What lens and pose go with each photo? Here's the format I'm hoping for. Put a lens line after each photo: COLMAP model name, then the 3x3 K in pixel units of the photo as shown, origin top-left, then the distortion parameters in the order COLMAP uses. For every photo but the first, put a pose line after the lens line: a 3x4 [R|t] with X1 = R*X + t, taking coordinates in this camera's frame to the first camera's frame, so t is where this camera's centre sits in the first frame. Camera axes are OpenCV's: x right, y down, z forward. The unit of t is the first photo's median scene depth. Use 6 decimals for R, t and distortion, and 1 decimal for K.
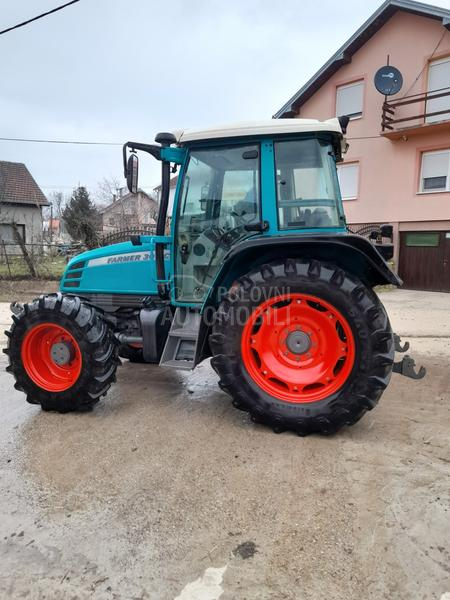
lens RADIAL K [[412.6, 0, 225.0], [0, 412.6, 300.0], [0, 0, 1]] dist [0.031597, -0.002269]
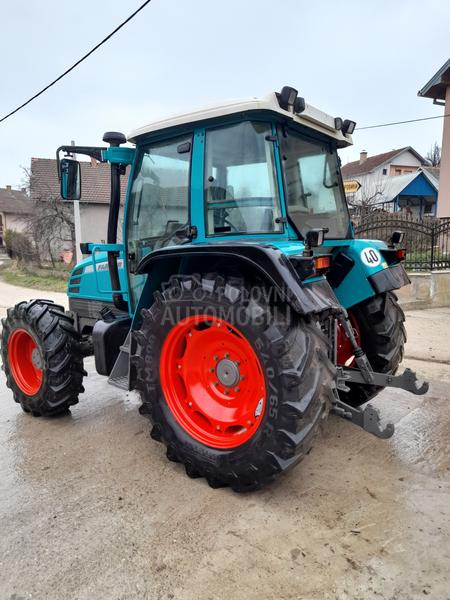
lens RADIAL K [[418.5, 0, 219.3], [0, 418.5, 307.1], [0, 0, 1]] dist [0.033689, -0.010553]
pose [[0.936824, 0.044344, -0.346979, 0.438860], [-0.037257, 0.998939, 0.027074, -0.049813], [0.347811, -0.012436, 0.937482, 0.206518]]
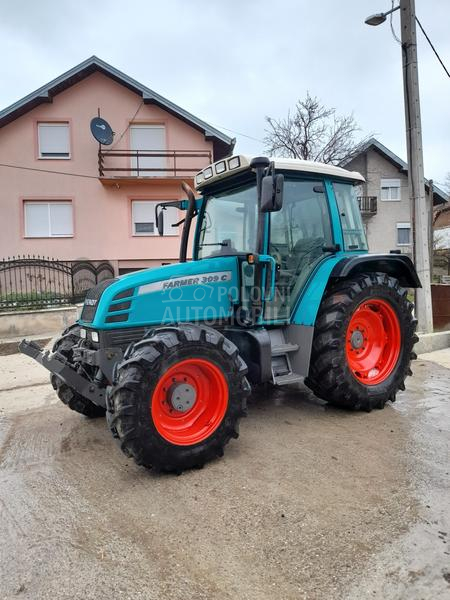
lens RADIAL K [[411.8, 0, 217.2], [0, 411.8, 309.7], [0, 0, 1]] dist [0.035981, -0.005971]
pose [[0.683163, -0.074426, 0.726463, -1.078240], [0.129409, 0.991387, -0.020129, -0.019197], [-0.718708, 0.107762, 0.686910, 0.440625]]
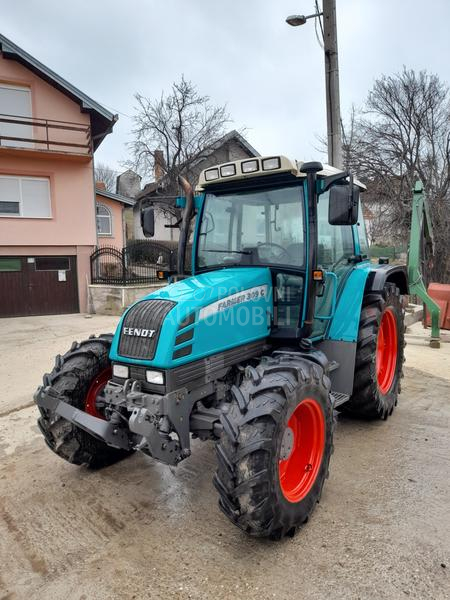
lens RADIAL K [[418.5, 0, 219.3], [0, 418.5, 307.1], [0, 0, 1]] dist [0.033689, -0.010553]
pose [[0.384378, -0.115344, 0.915942, -1.232773], [0.150508, 0.986719, 0.061096, -0.181482], [-0.910825, 0.114372, 0.396633, 0.922382]]
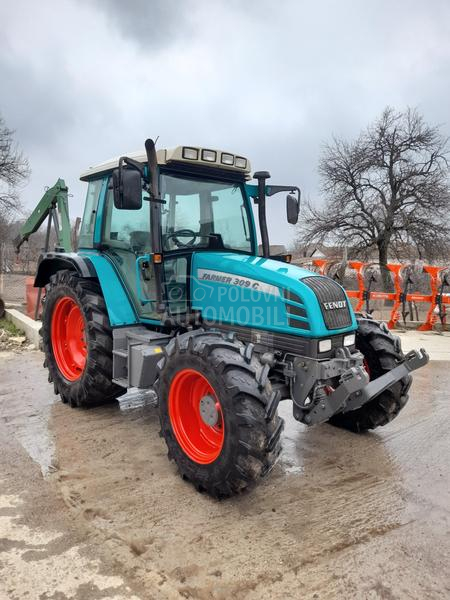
lens RADIAL K [[418.5, 0, 219.3], [0, 418.5, 307.1], [0, 0, 1]] dist [0.033689, -0.010553]
pose [[-0.784271, -0.079129, 0.615352, -0.894662], [0.078265, 0.971292, 0.224649, -0.330786], [-0.615462, 0.224346, -0.755563, 2.292889]]
